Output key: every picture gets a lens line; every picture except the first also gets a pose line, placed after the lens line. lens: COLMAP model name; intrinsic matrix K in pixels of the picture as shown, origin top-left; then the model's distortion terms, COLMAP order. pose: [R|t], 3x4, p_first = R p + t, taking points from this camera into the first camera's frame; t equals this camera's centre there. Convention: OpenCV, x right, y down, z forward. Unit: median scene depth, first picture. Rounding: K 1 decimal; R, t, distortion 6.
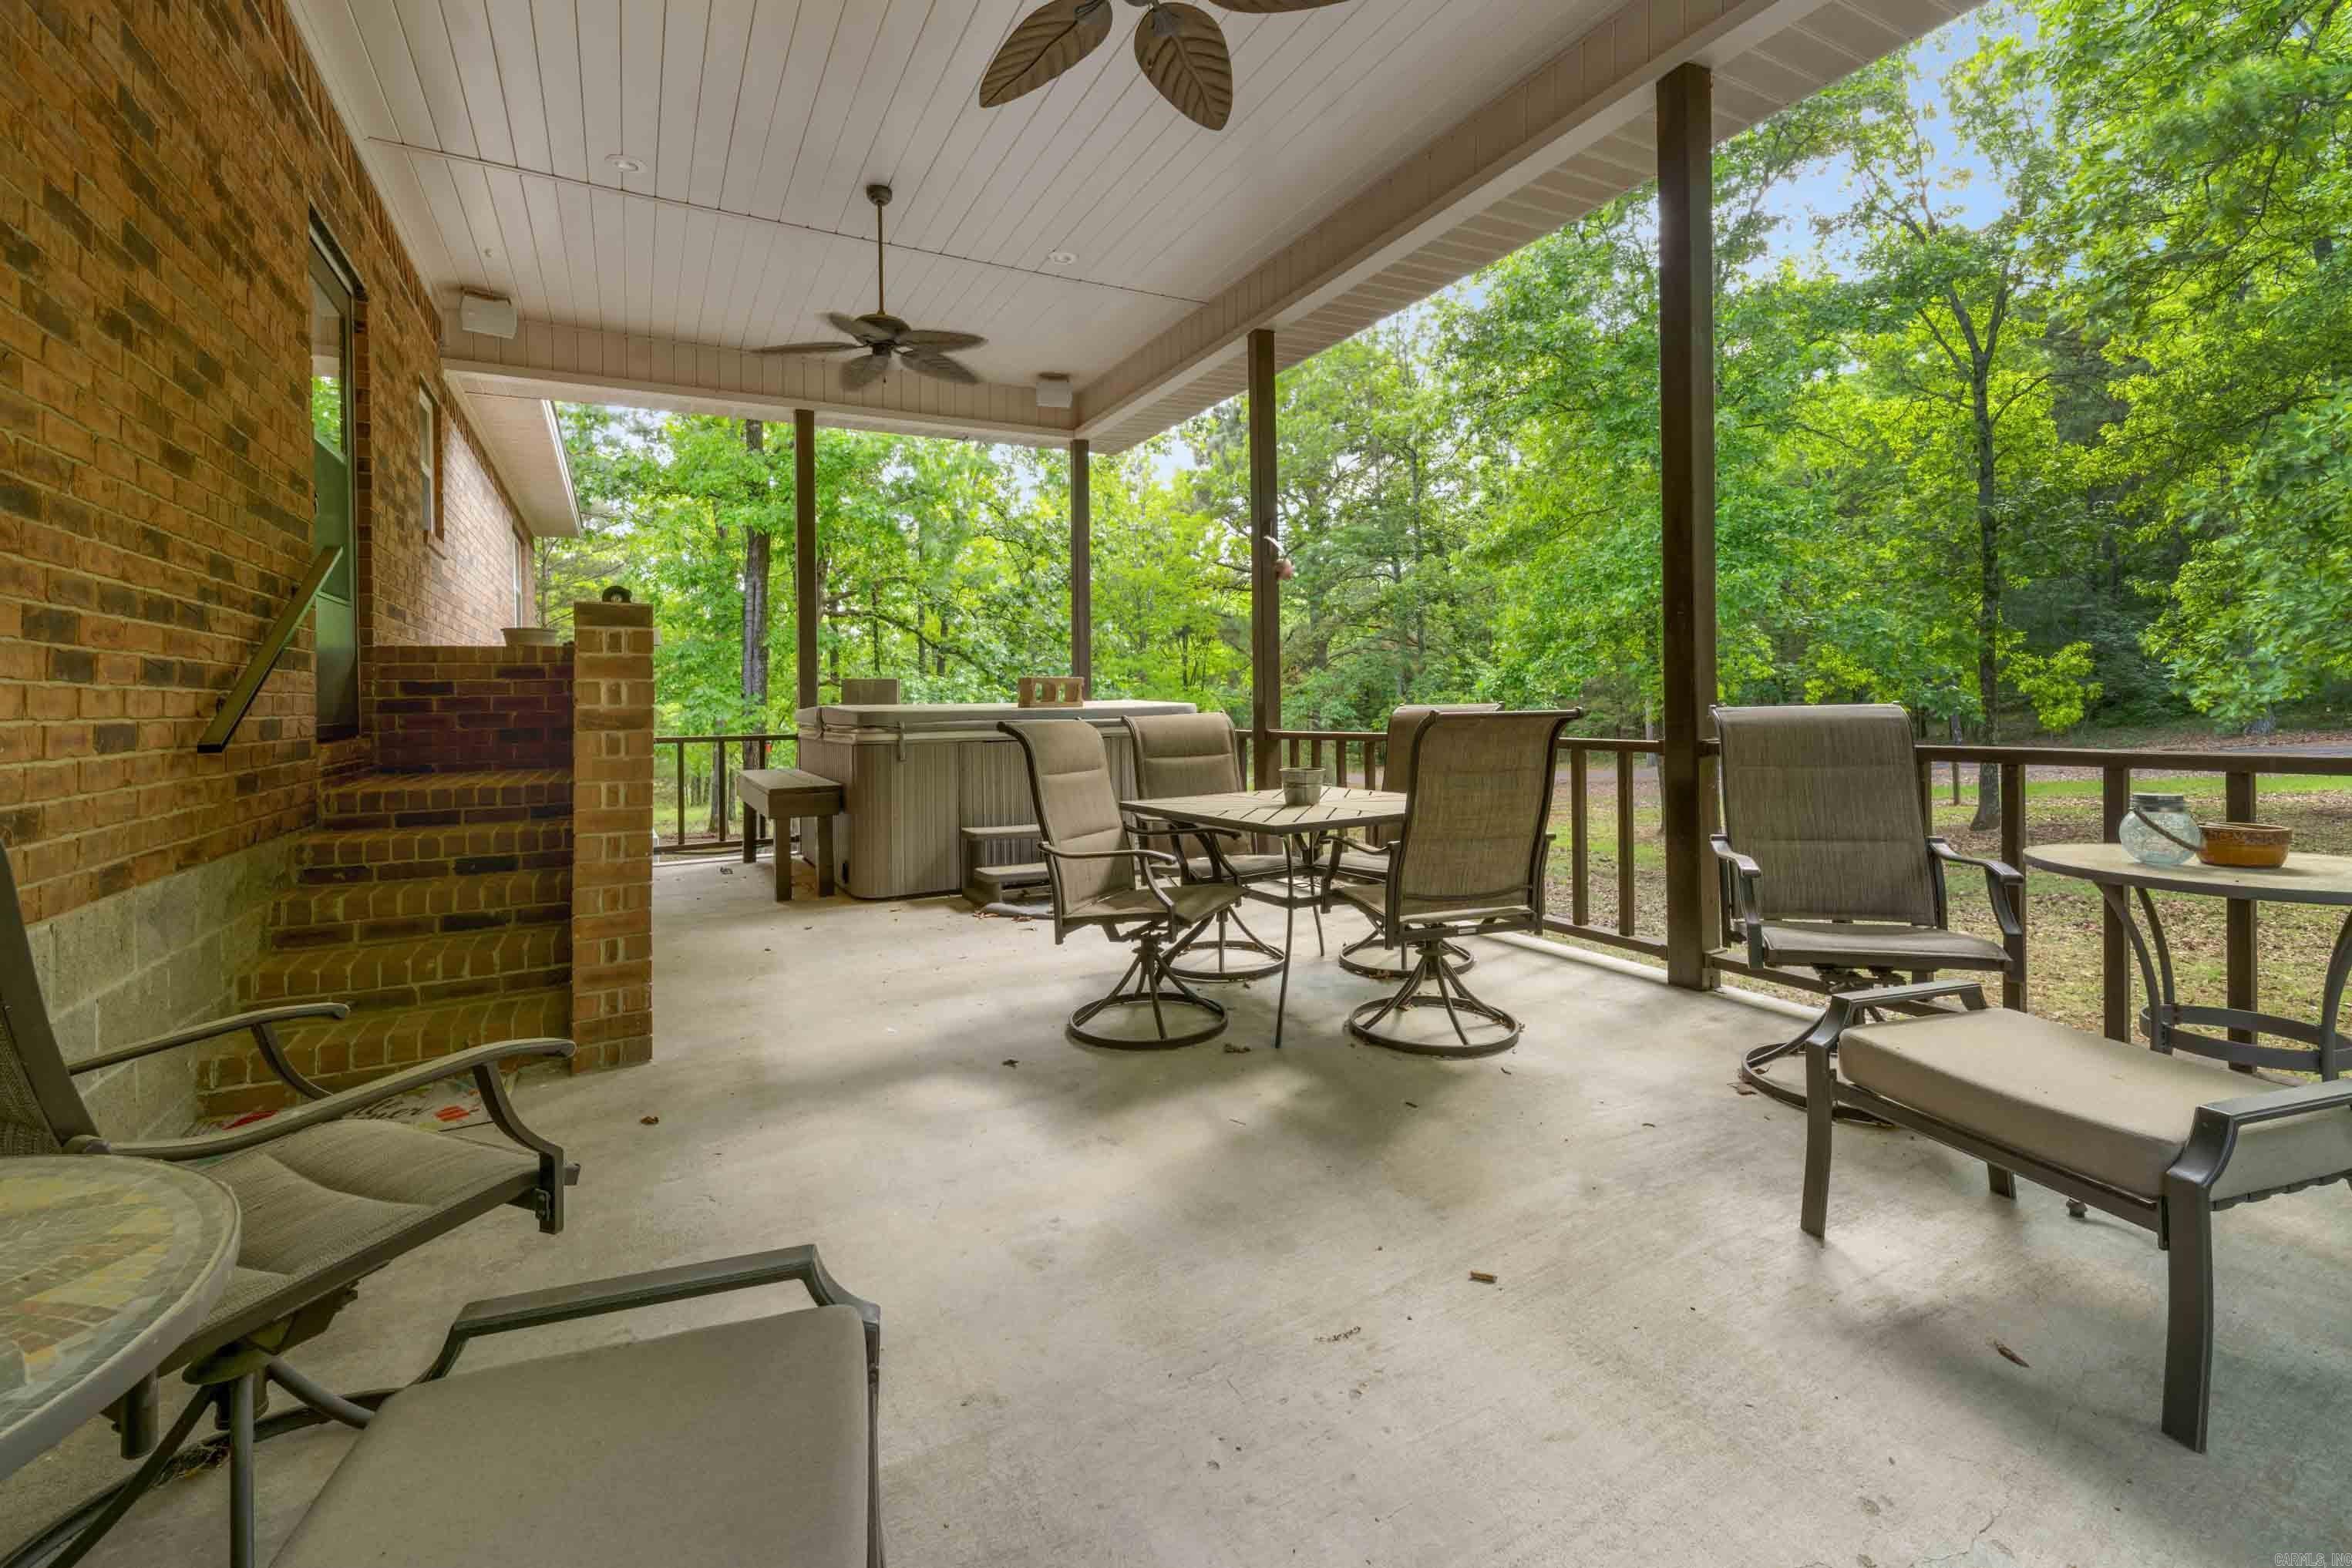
lens RADIAL K [[982.3, 0, 1223.3], [0, 982.3, 713.0], [0, 0, 1]] dist [0.001575, 0.000048]
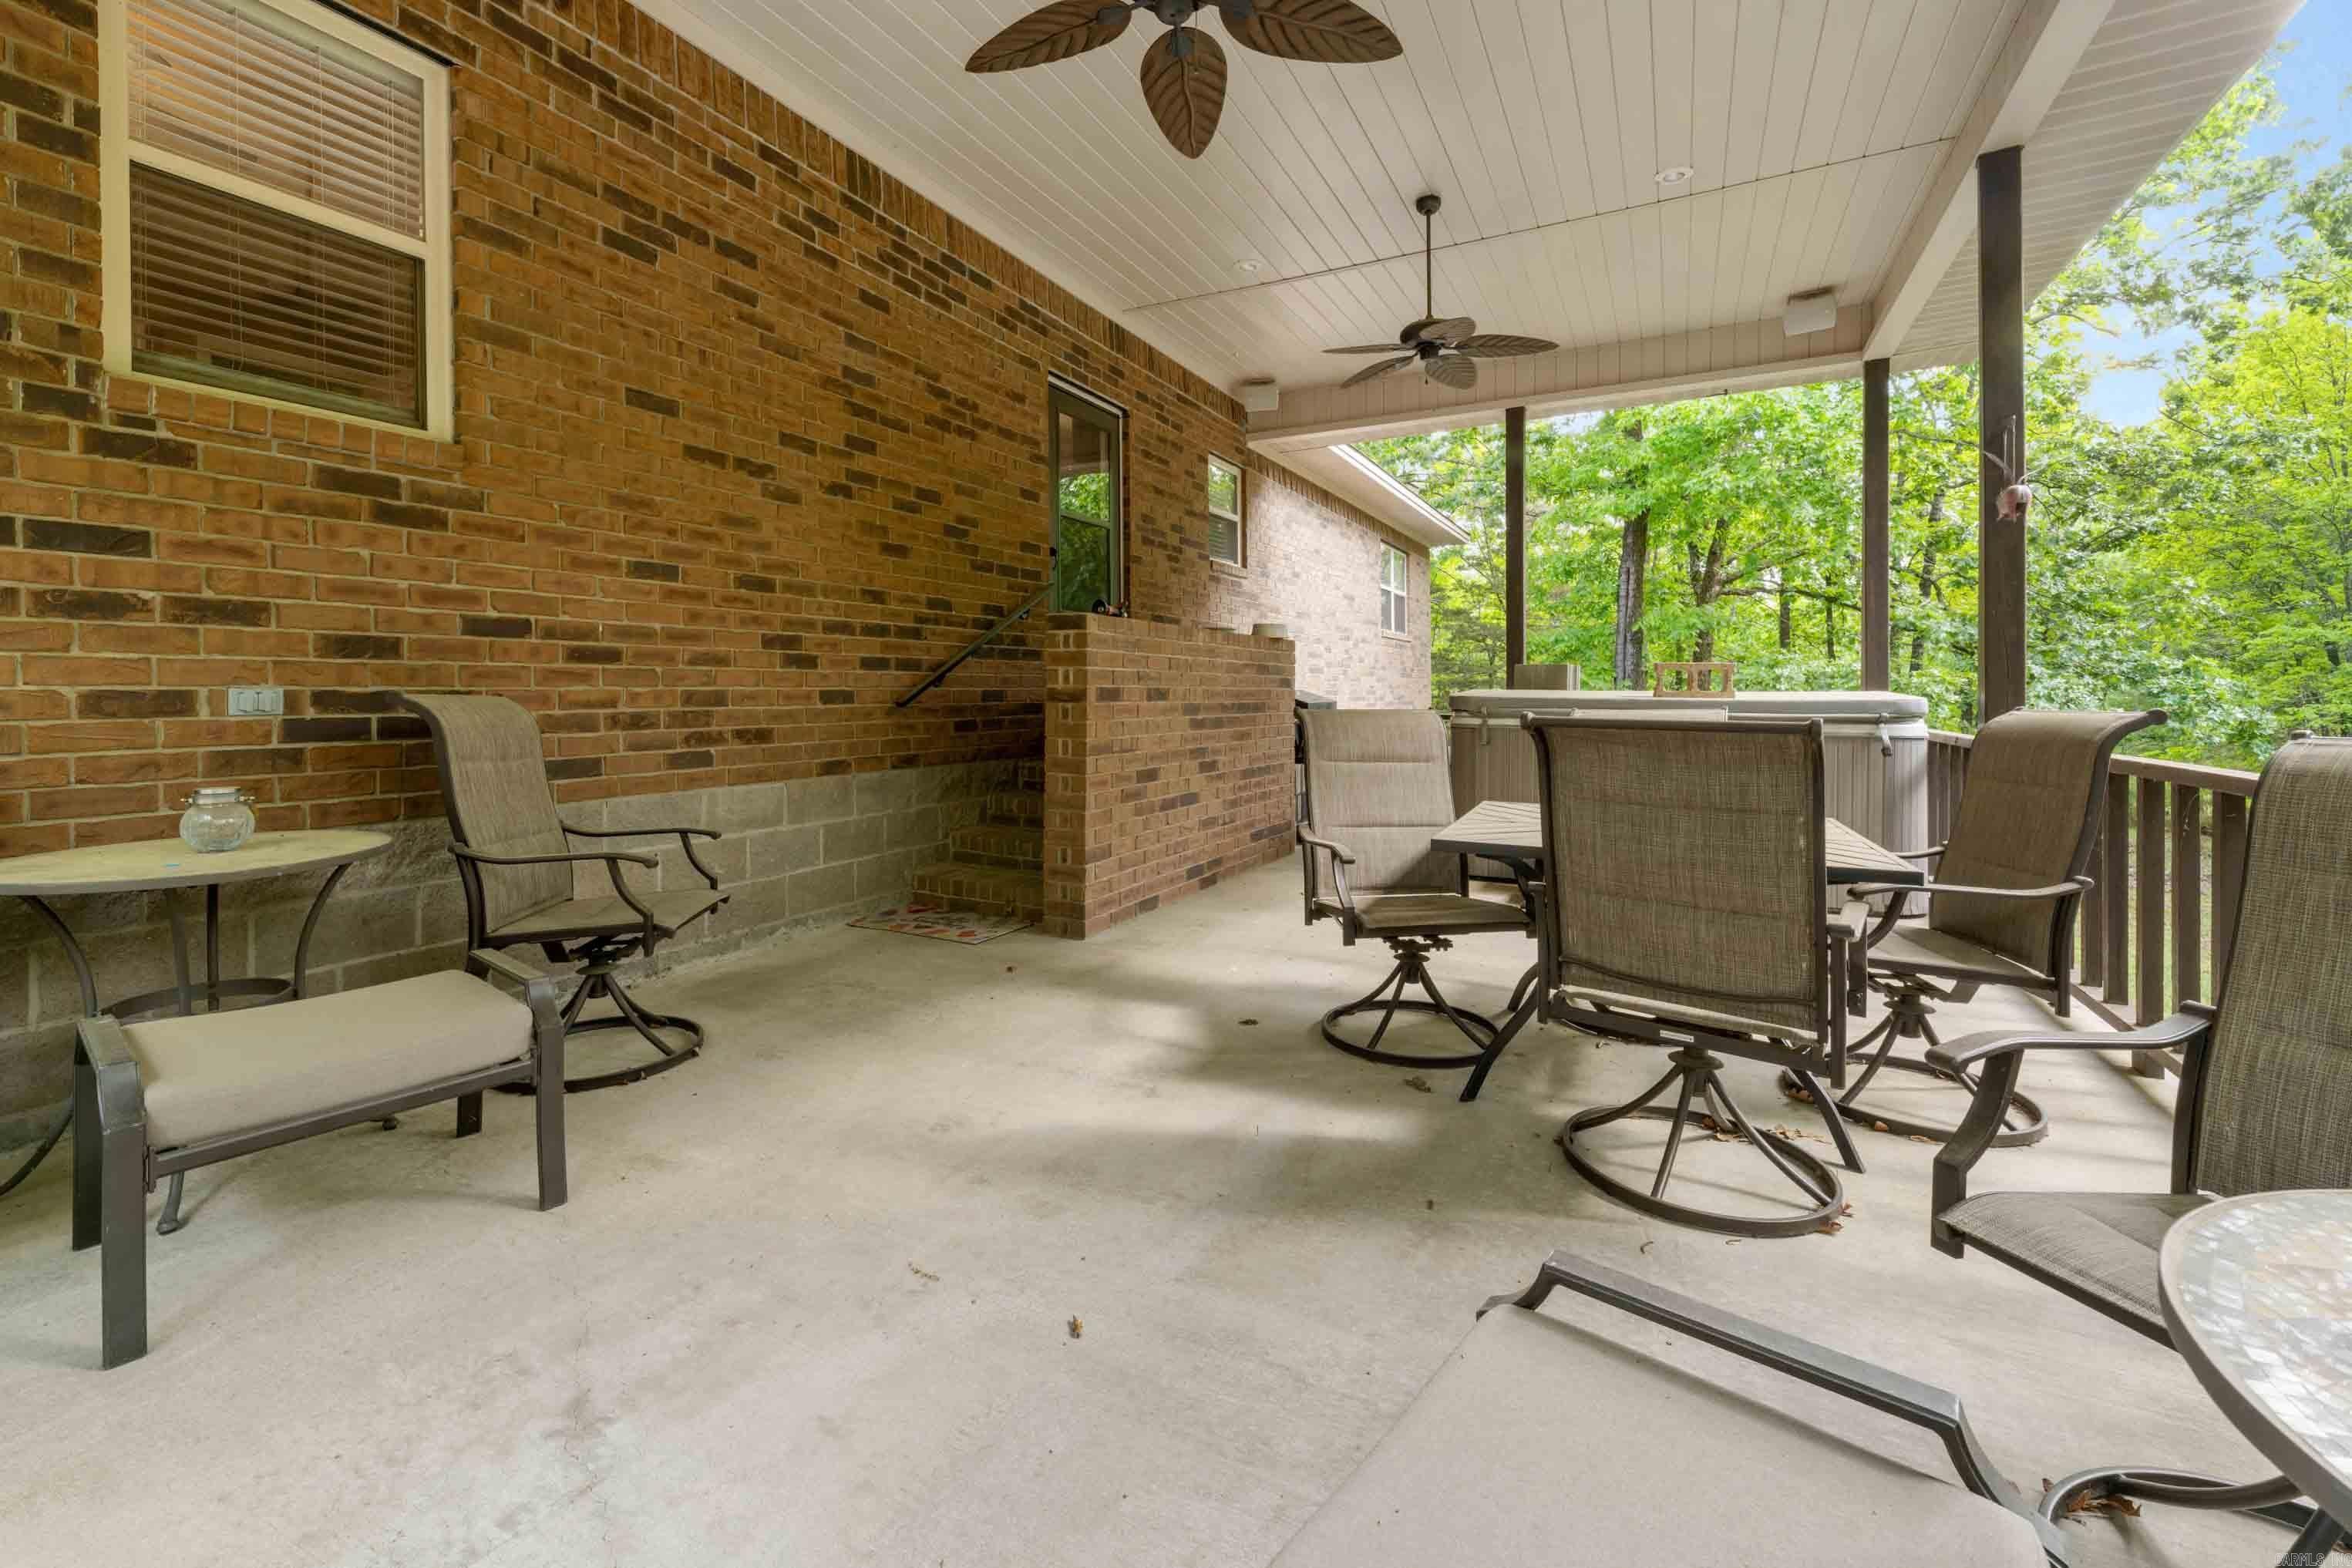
lens RADIAL K [[976.1, 0, 1204.7], [0, 976.1, 704.3], [0, 0, 1]] dist [-0.000787, -0.000102]
pose [[0.560578, 0.034367, -0.827388, 0.674565], [-0.026343, 0.999373, 0.023663, -0.018903], [0.827682, 0.008530, 0.561132, 0.371292]]
